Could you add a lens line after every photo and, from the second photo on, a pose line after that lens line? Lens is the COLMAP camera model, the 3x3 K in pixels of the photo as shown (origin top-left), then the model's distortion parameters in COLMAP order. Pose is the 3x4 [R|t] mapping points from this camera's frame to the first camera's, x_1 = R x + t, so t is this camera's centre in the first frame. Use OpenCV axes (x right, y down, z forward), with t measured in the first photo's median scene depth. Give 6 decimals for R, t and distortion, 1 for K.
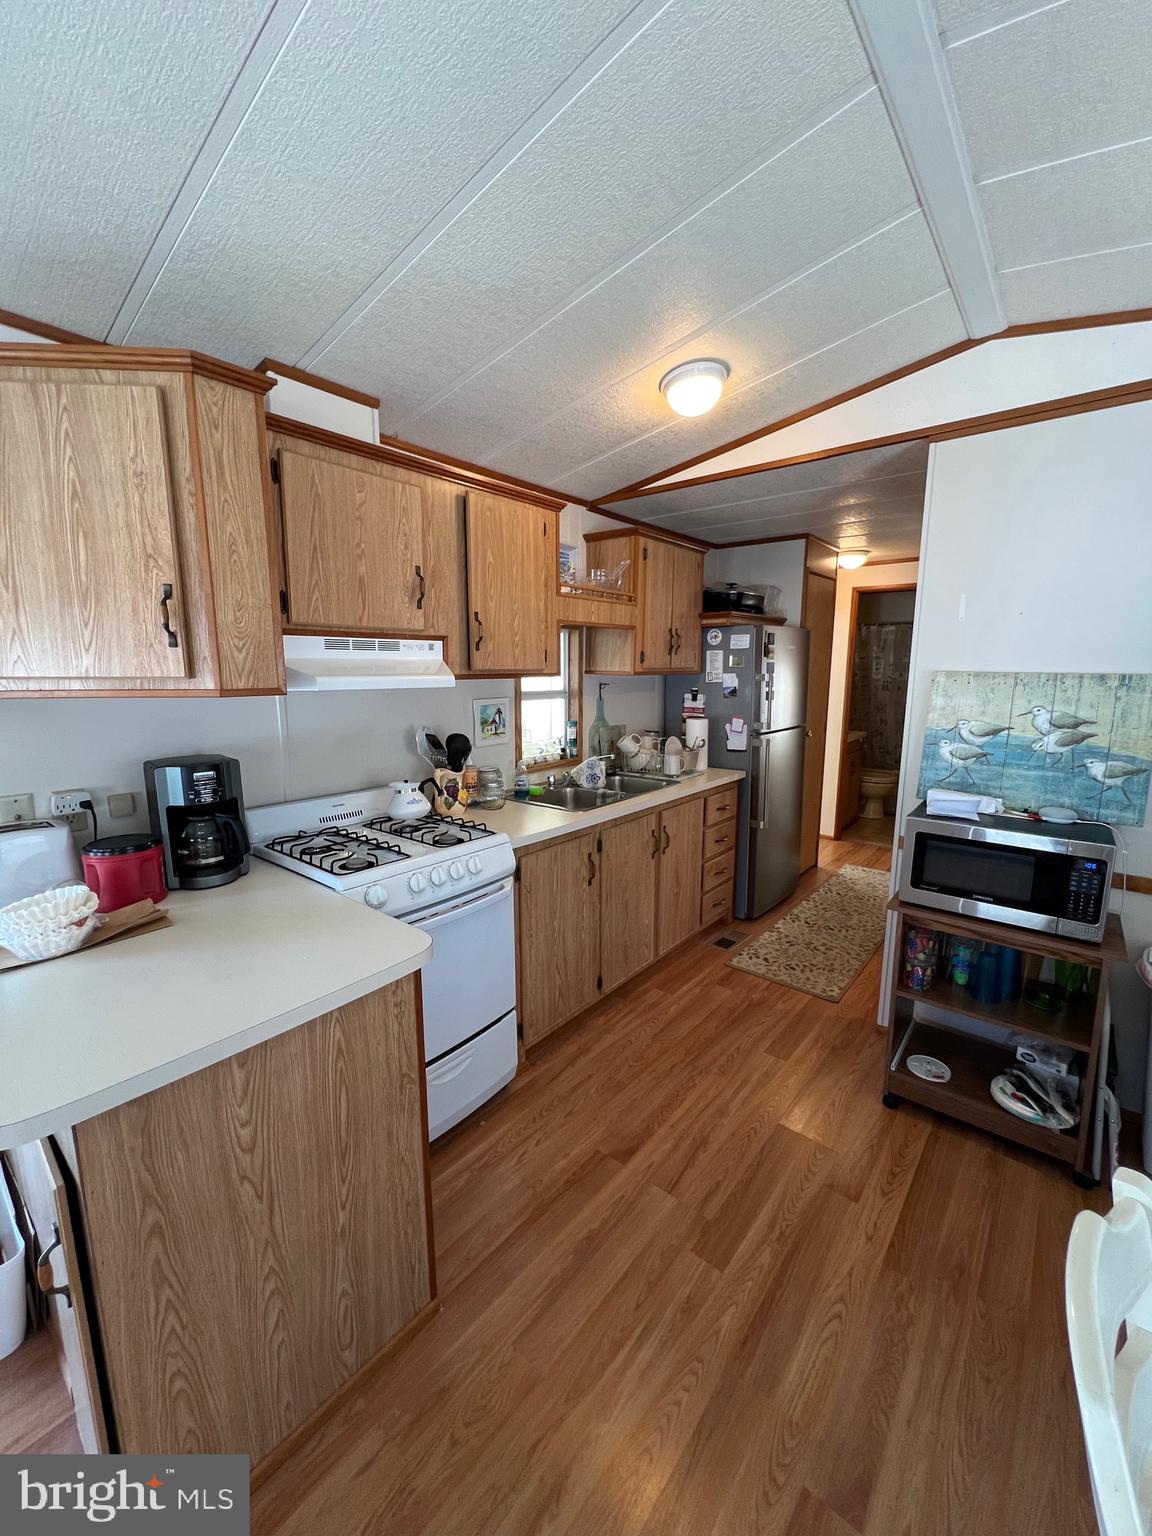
lens RADIAL K [[617.5, 0, 578.2], [0, 617.5, 761.5], [0, 0, 1]] dist [0.000323, 0.000012]
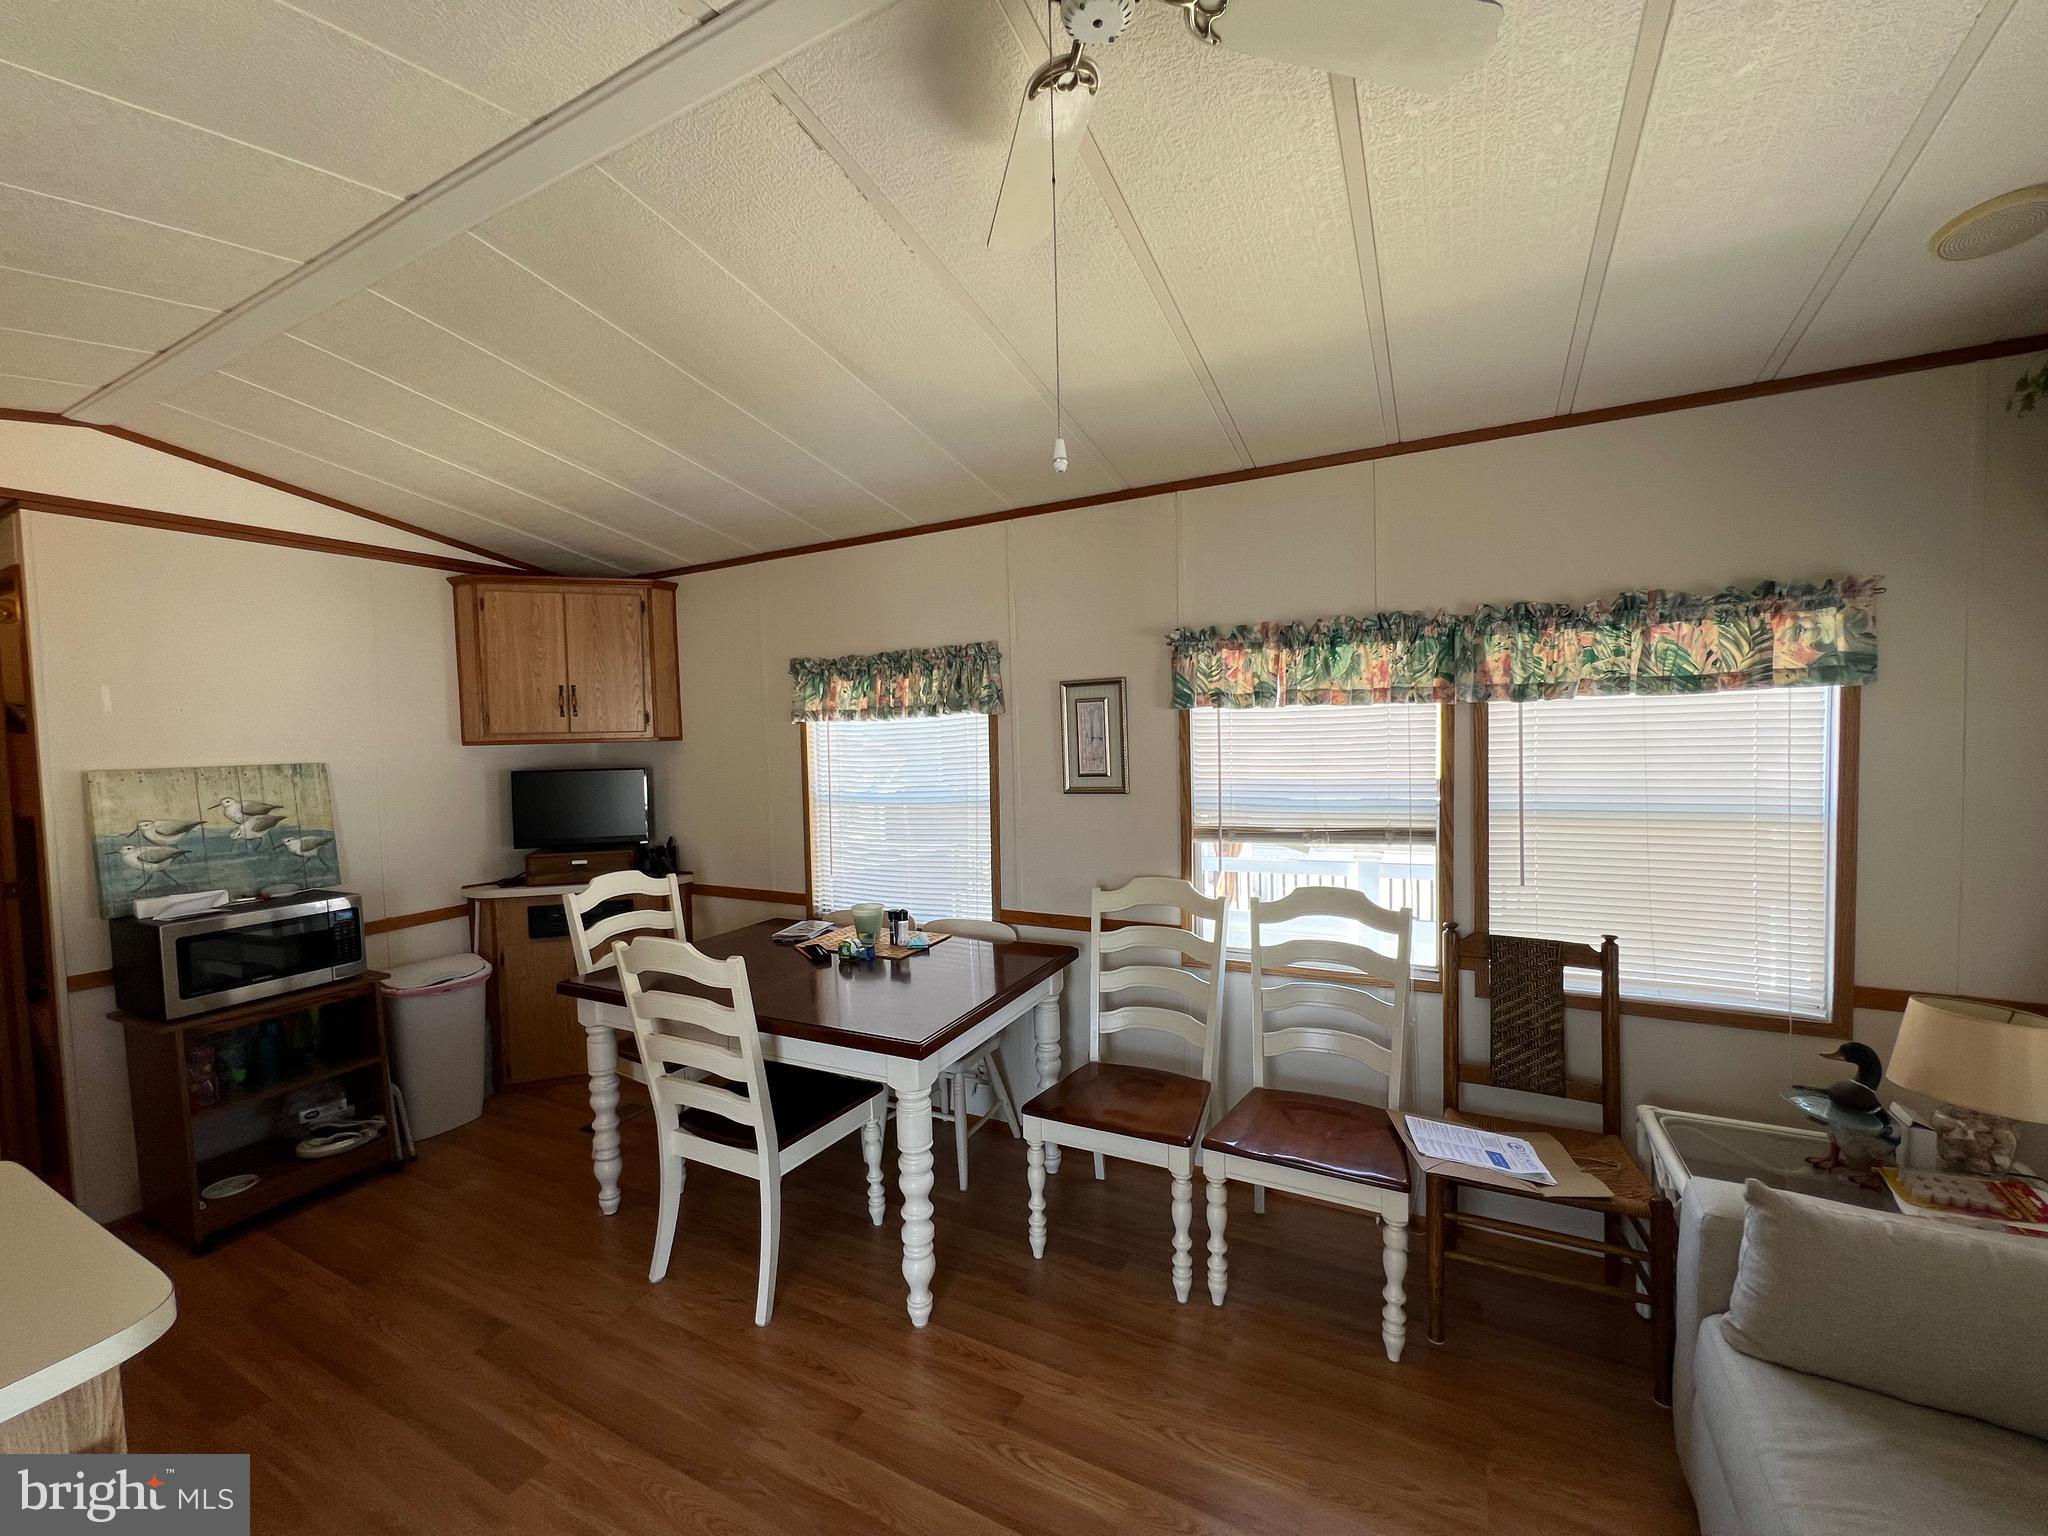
lens RADIAL K [[823.4, 0, 1013.0], [0, 823.4, 770.1], [0, 0, 1]] dist [0.000323, 0.000012]
pose [[-0.196755, -0.041505, 0.979574, -0.893798], [0.186794, 0.979217, 0.079008, 0.003387], [-0.962495, 0.198524, -0.184913, -0.036619]]
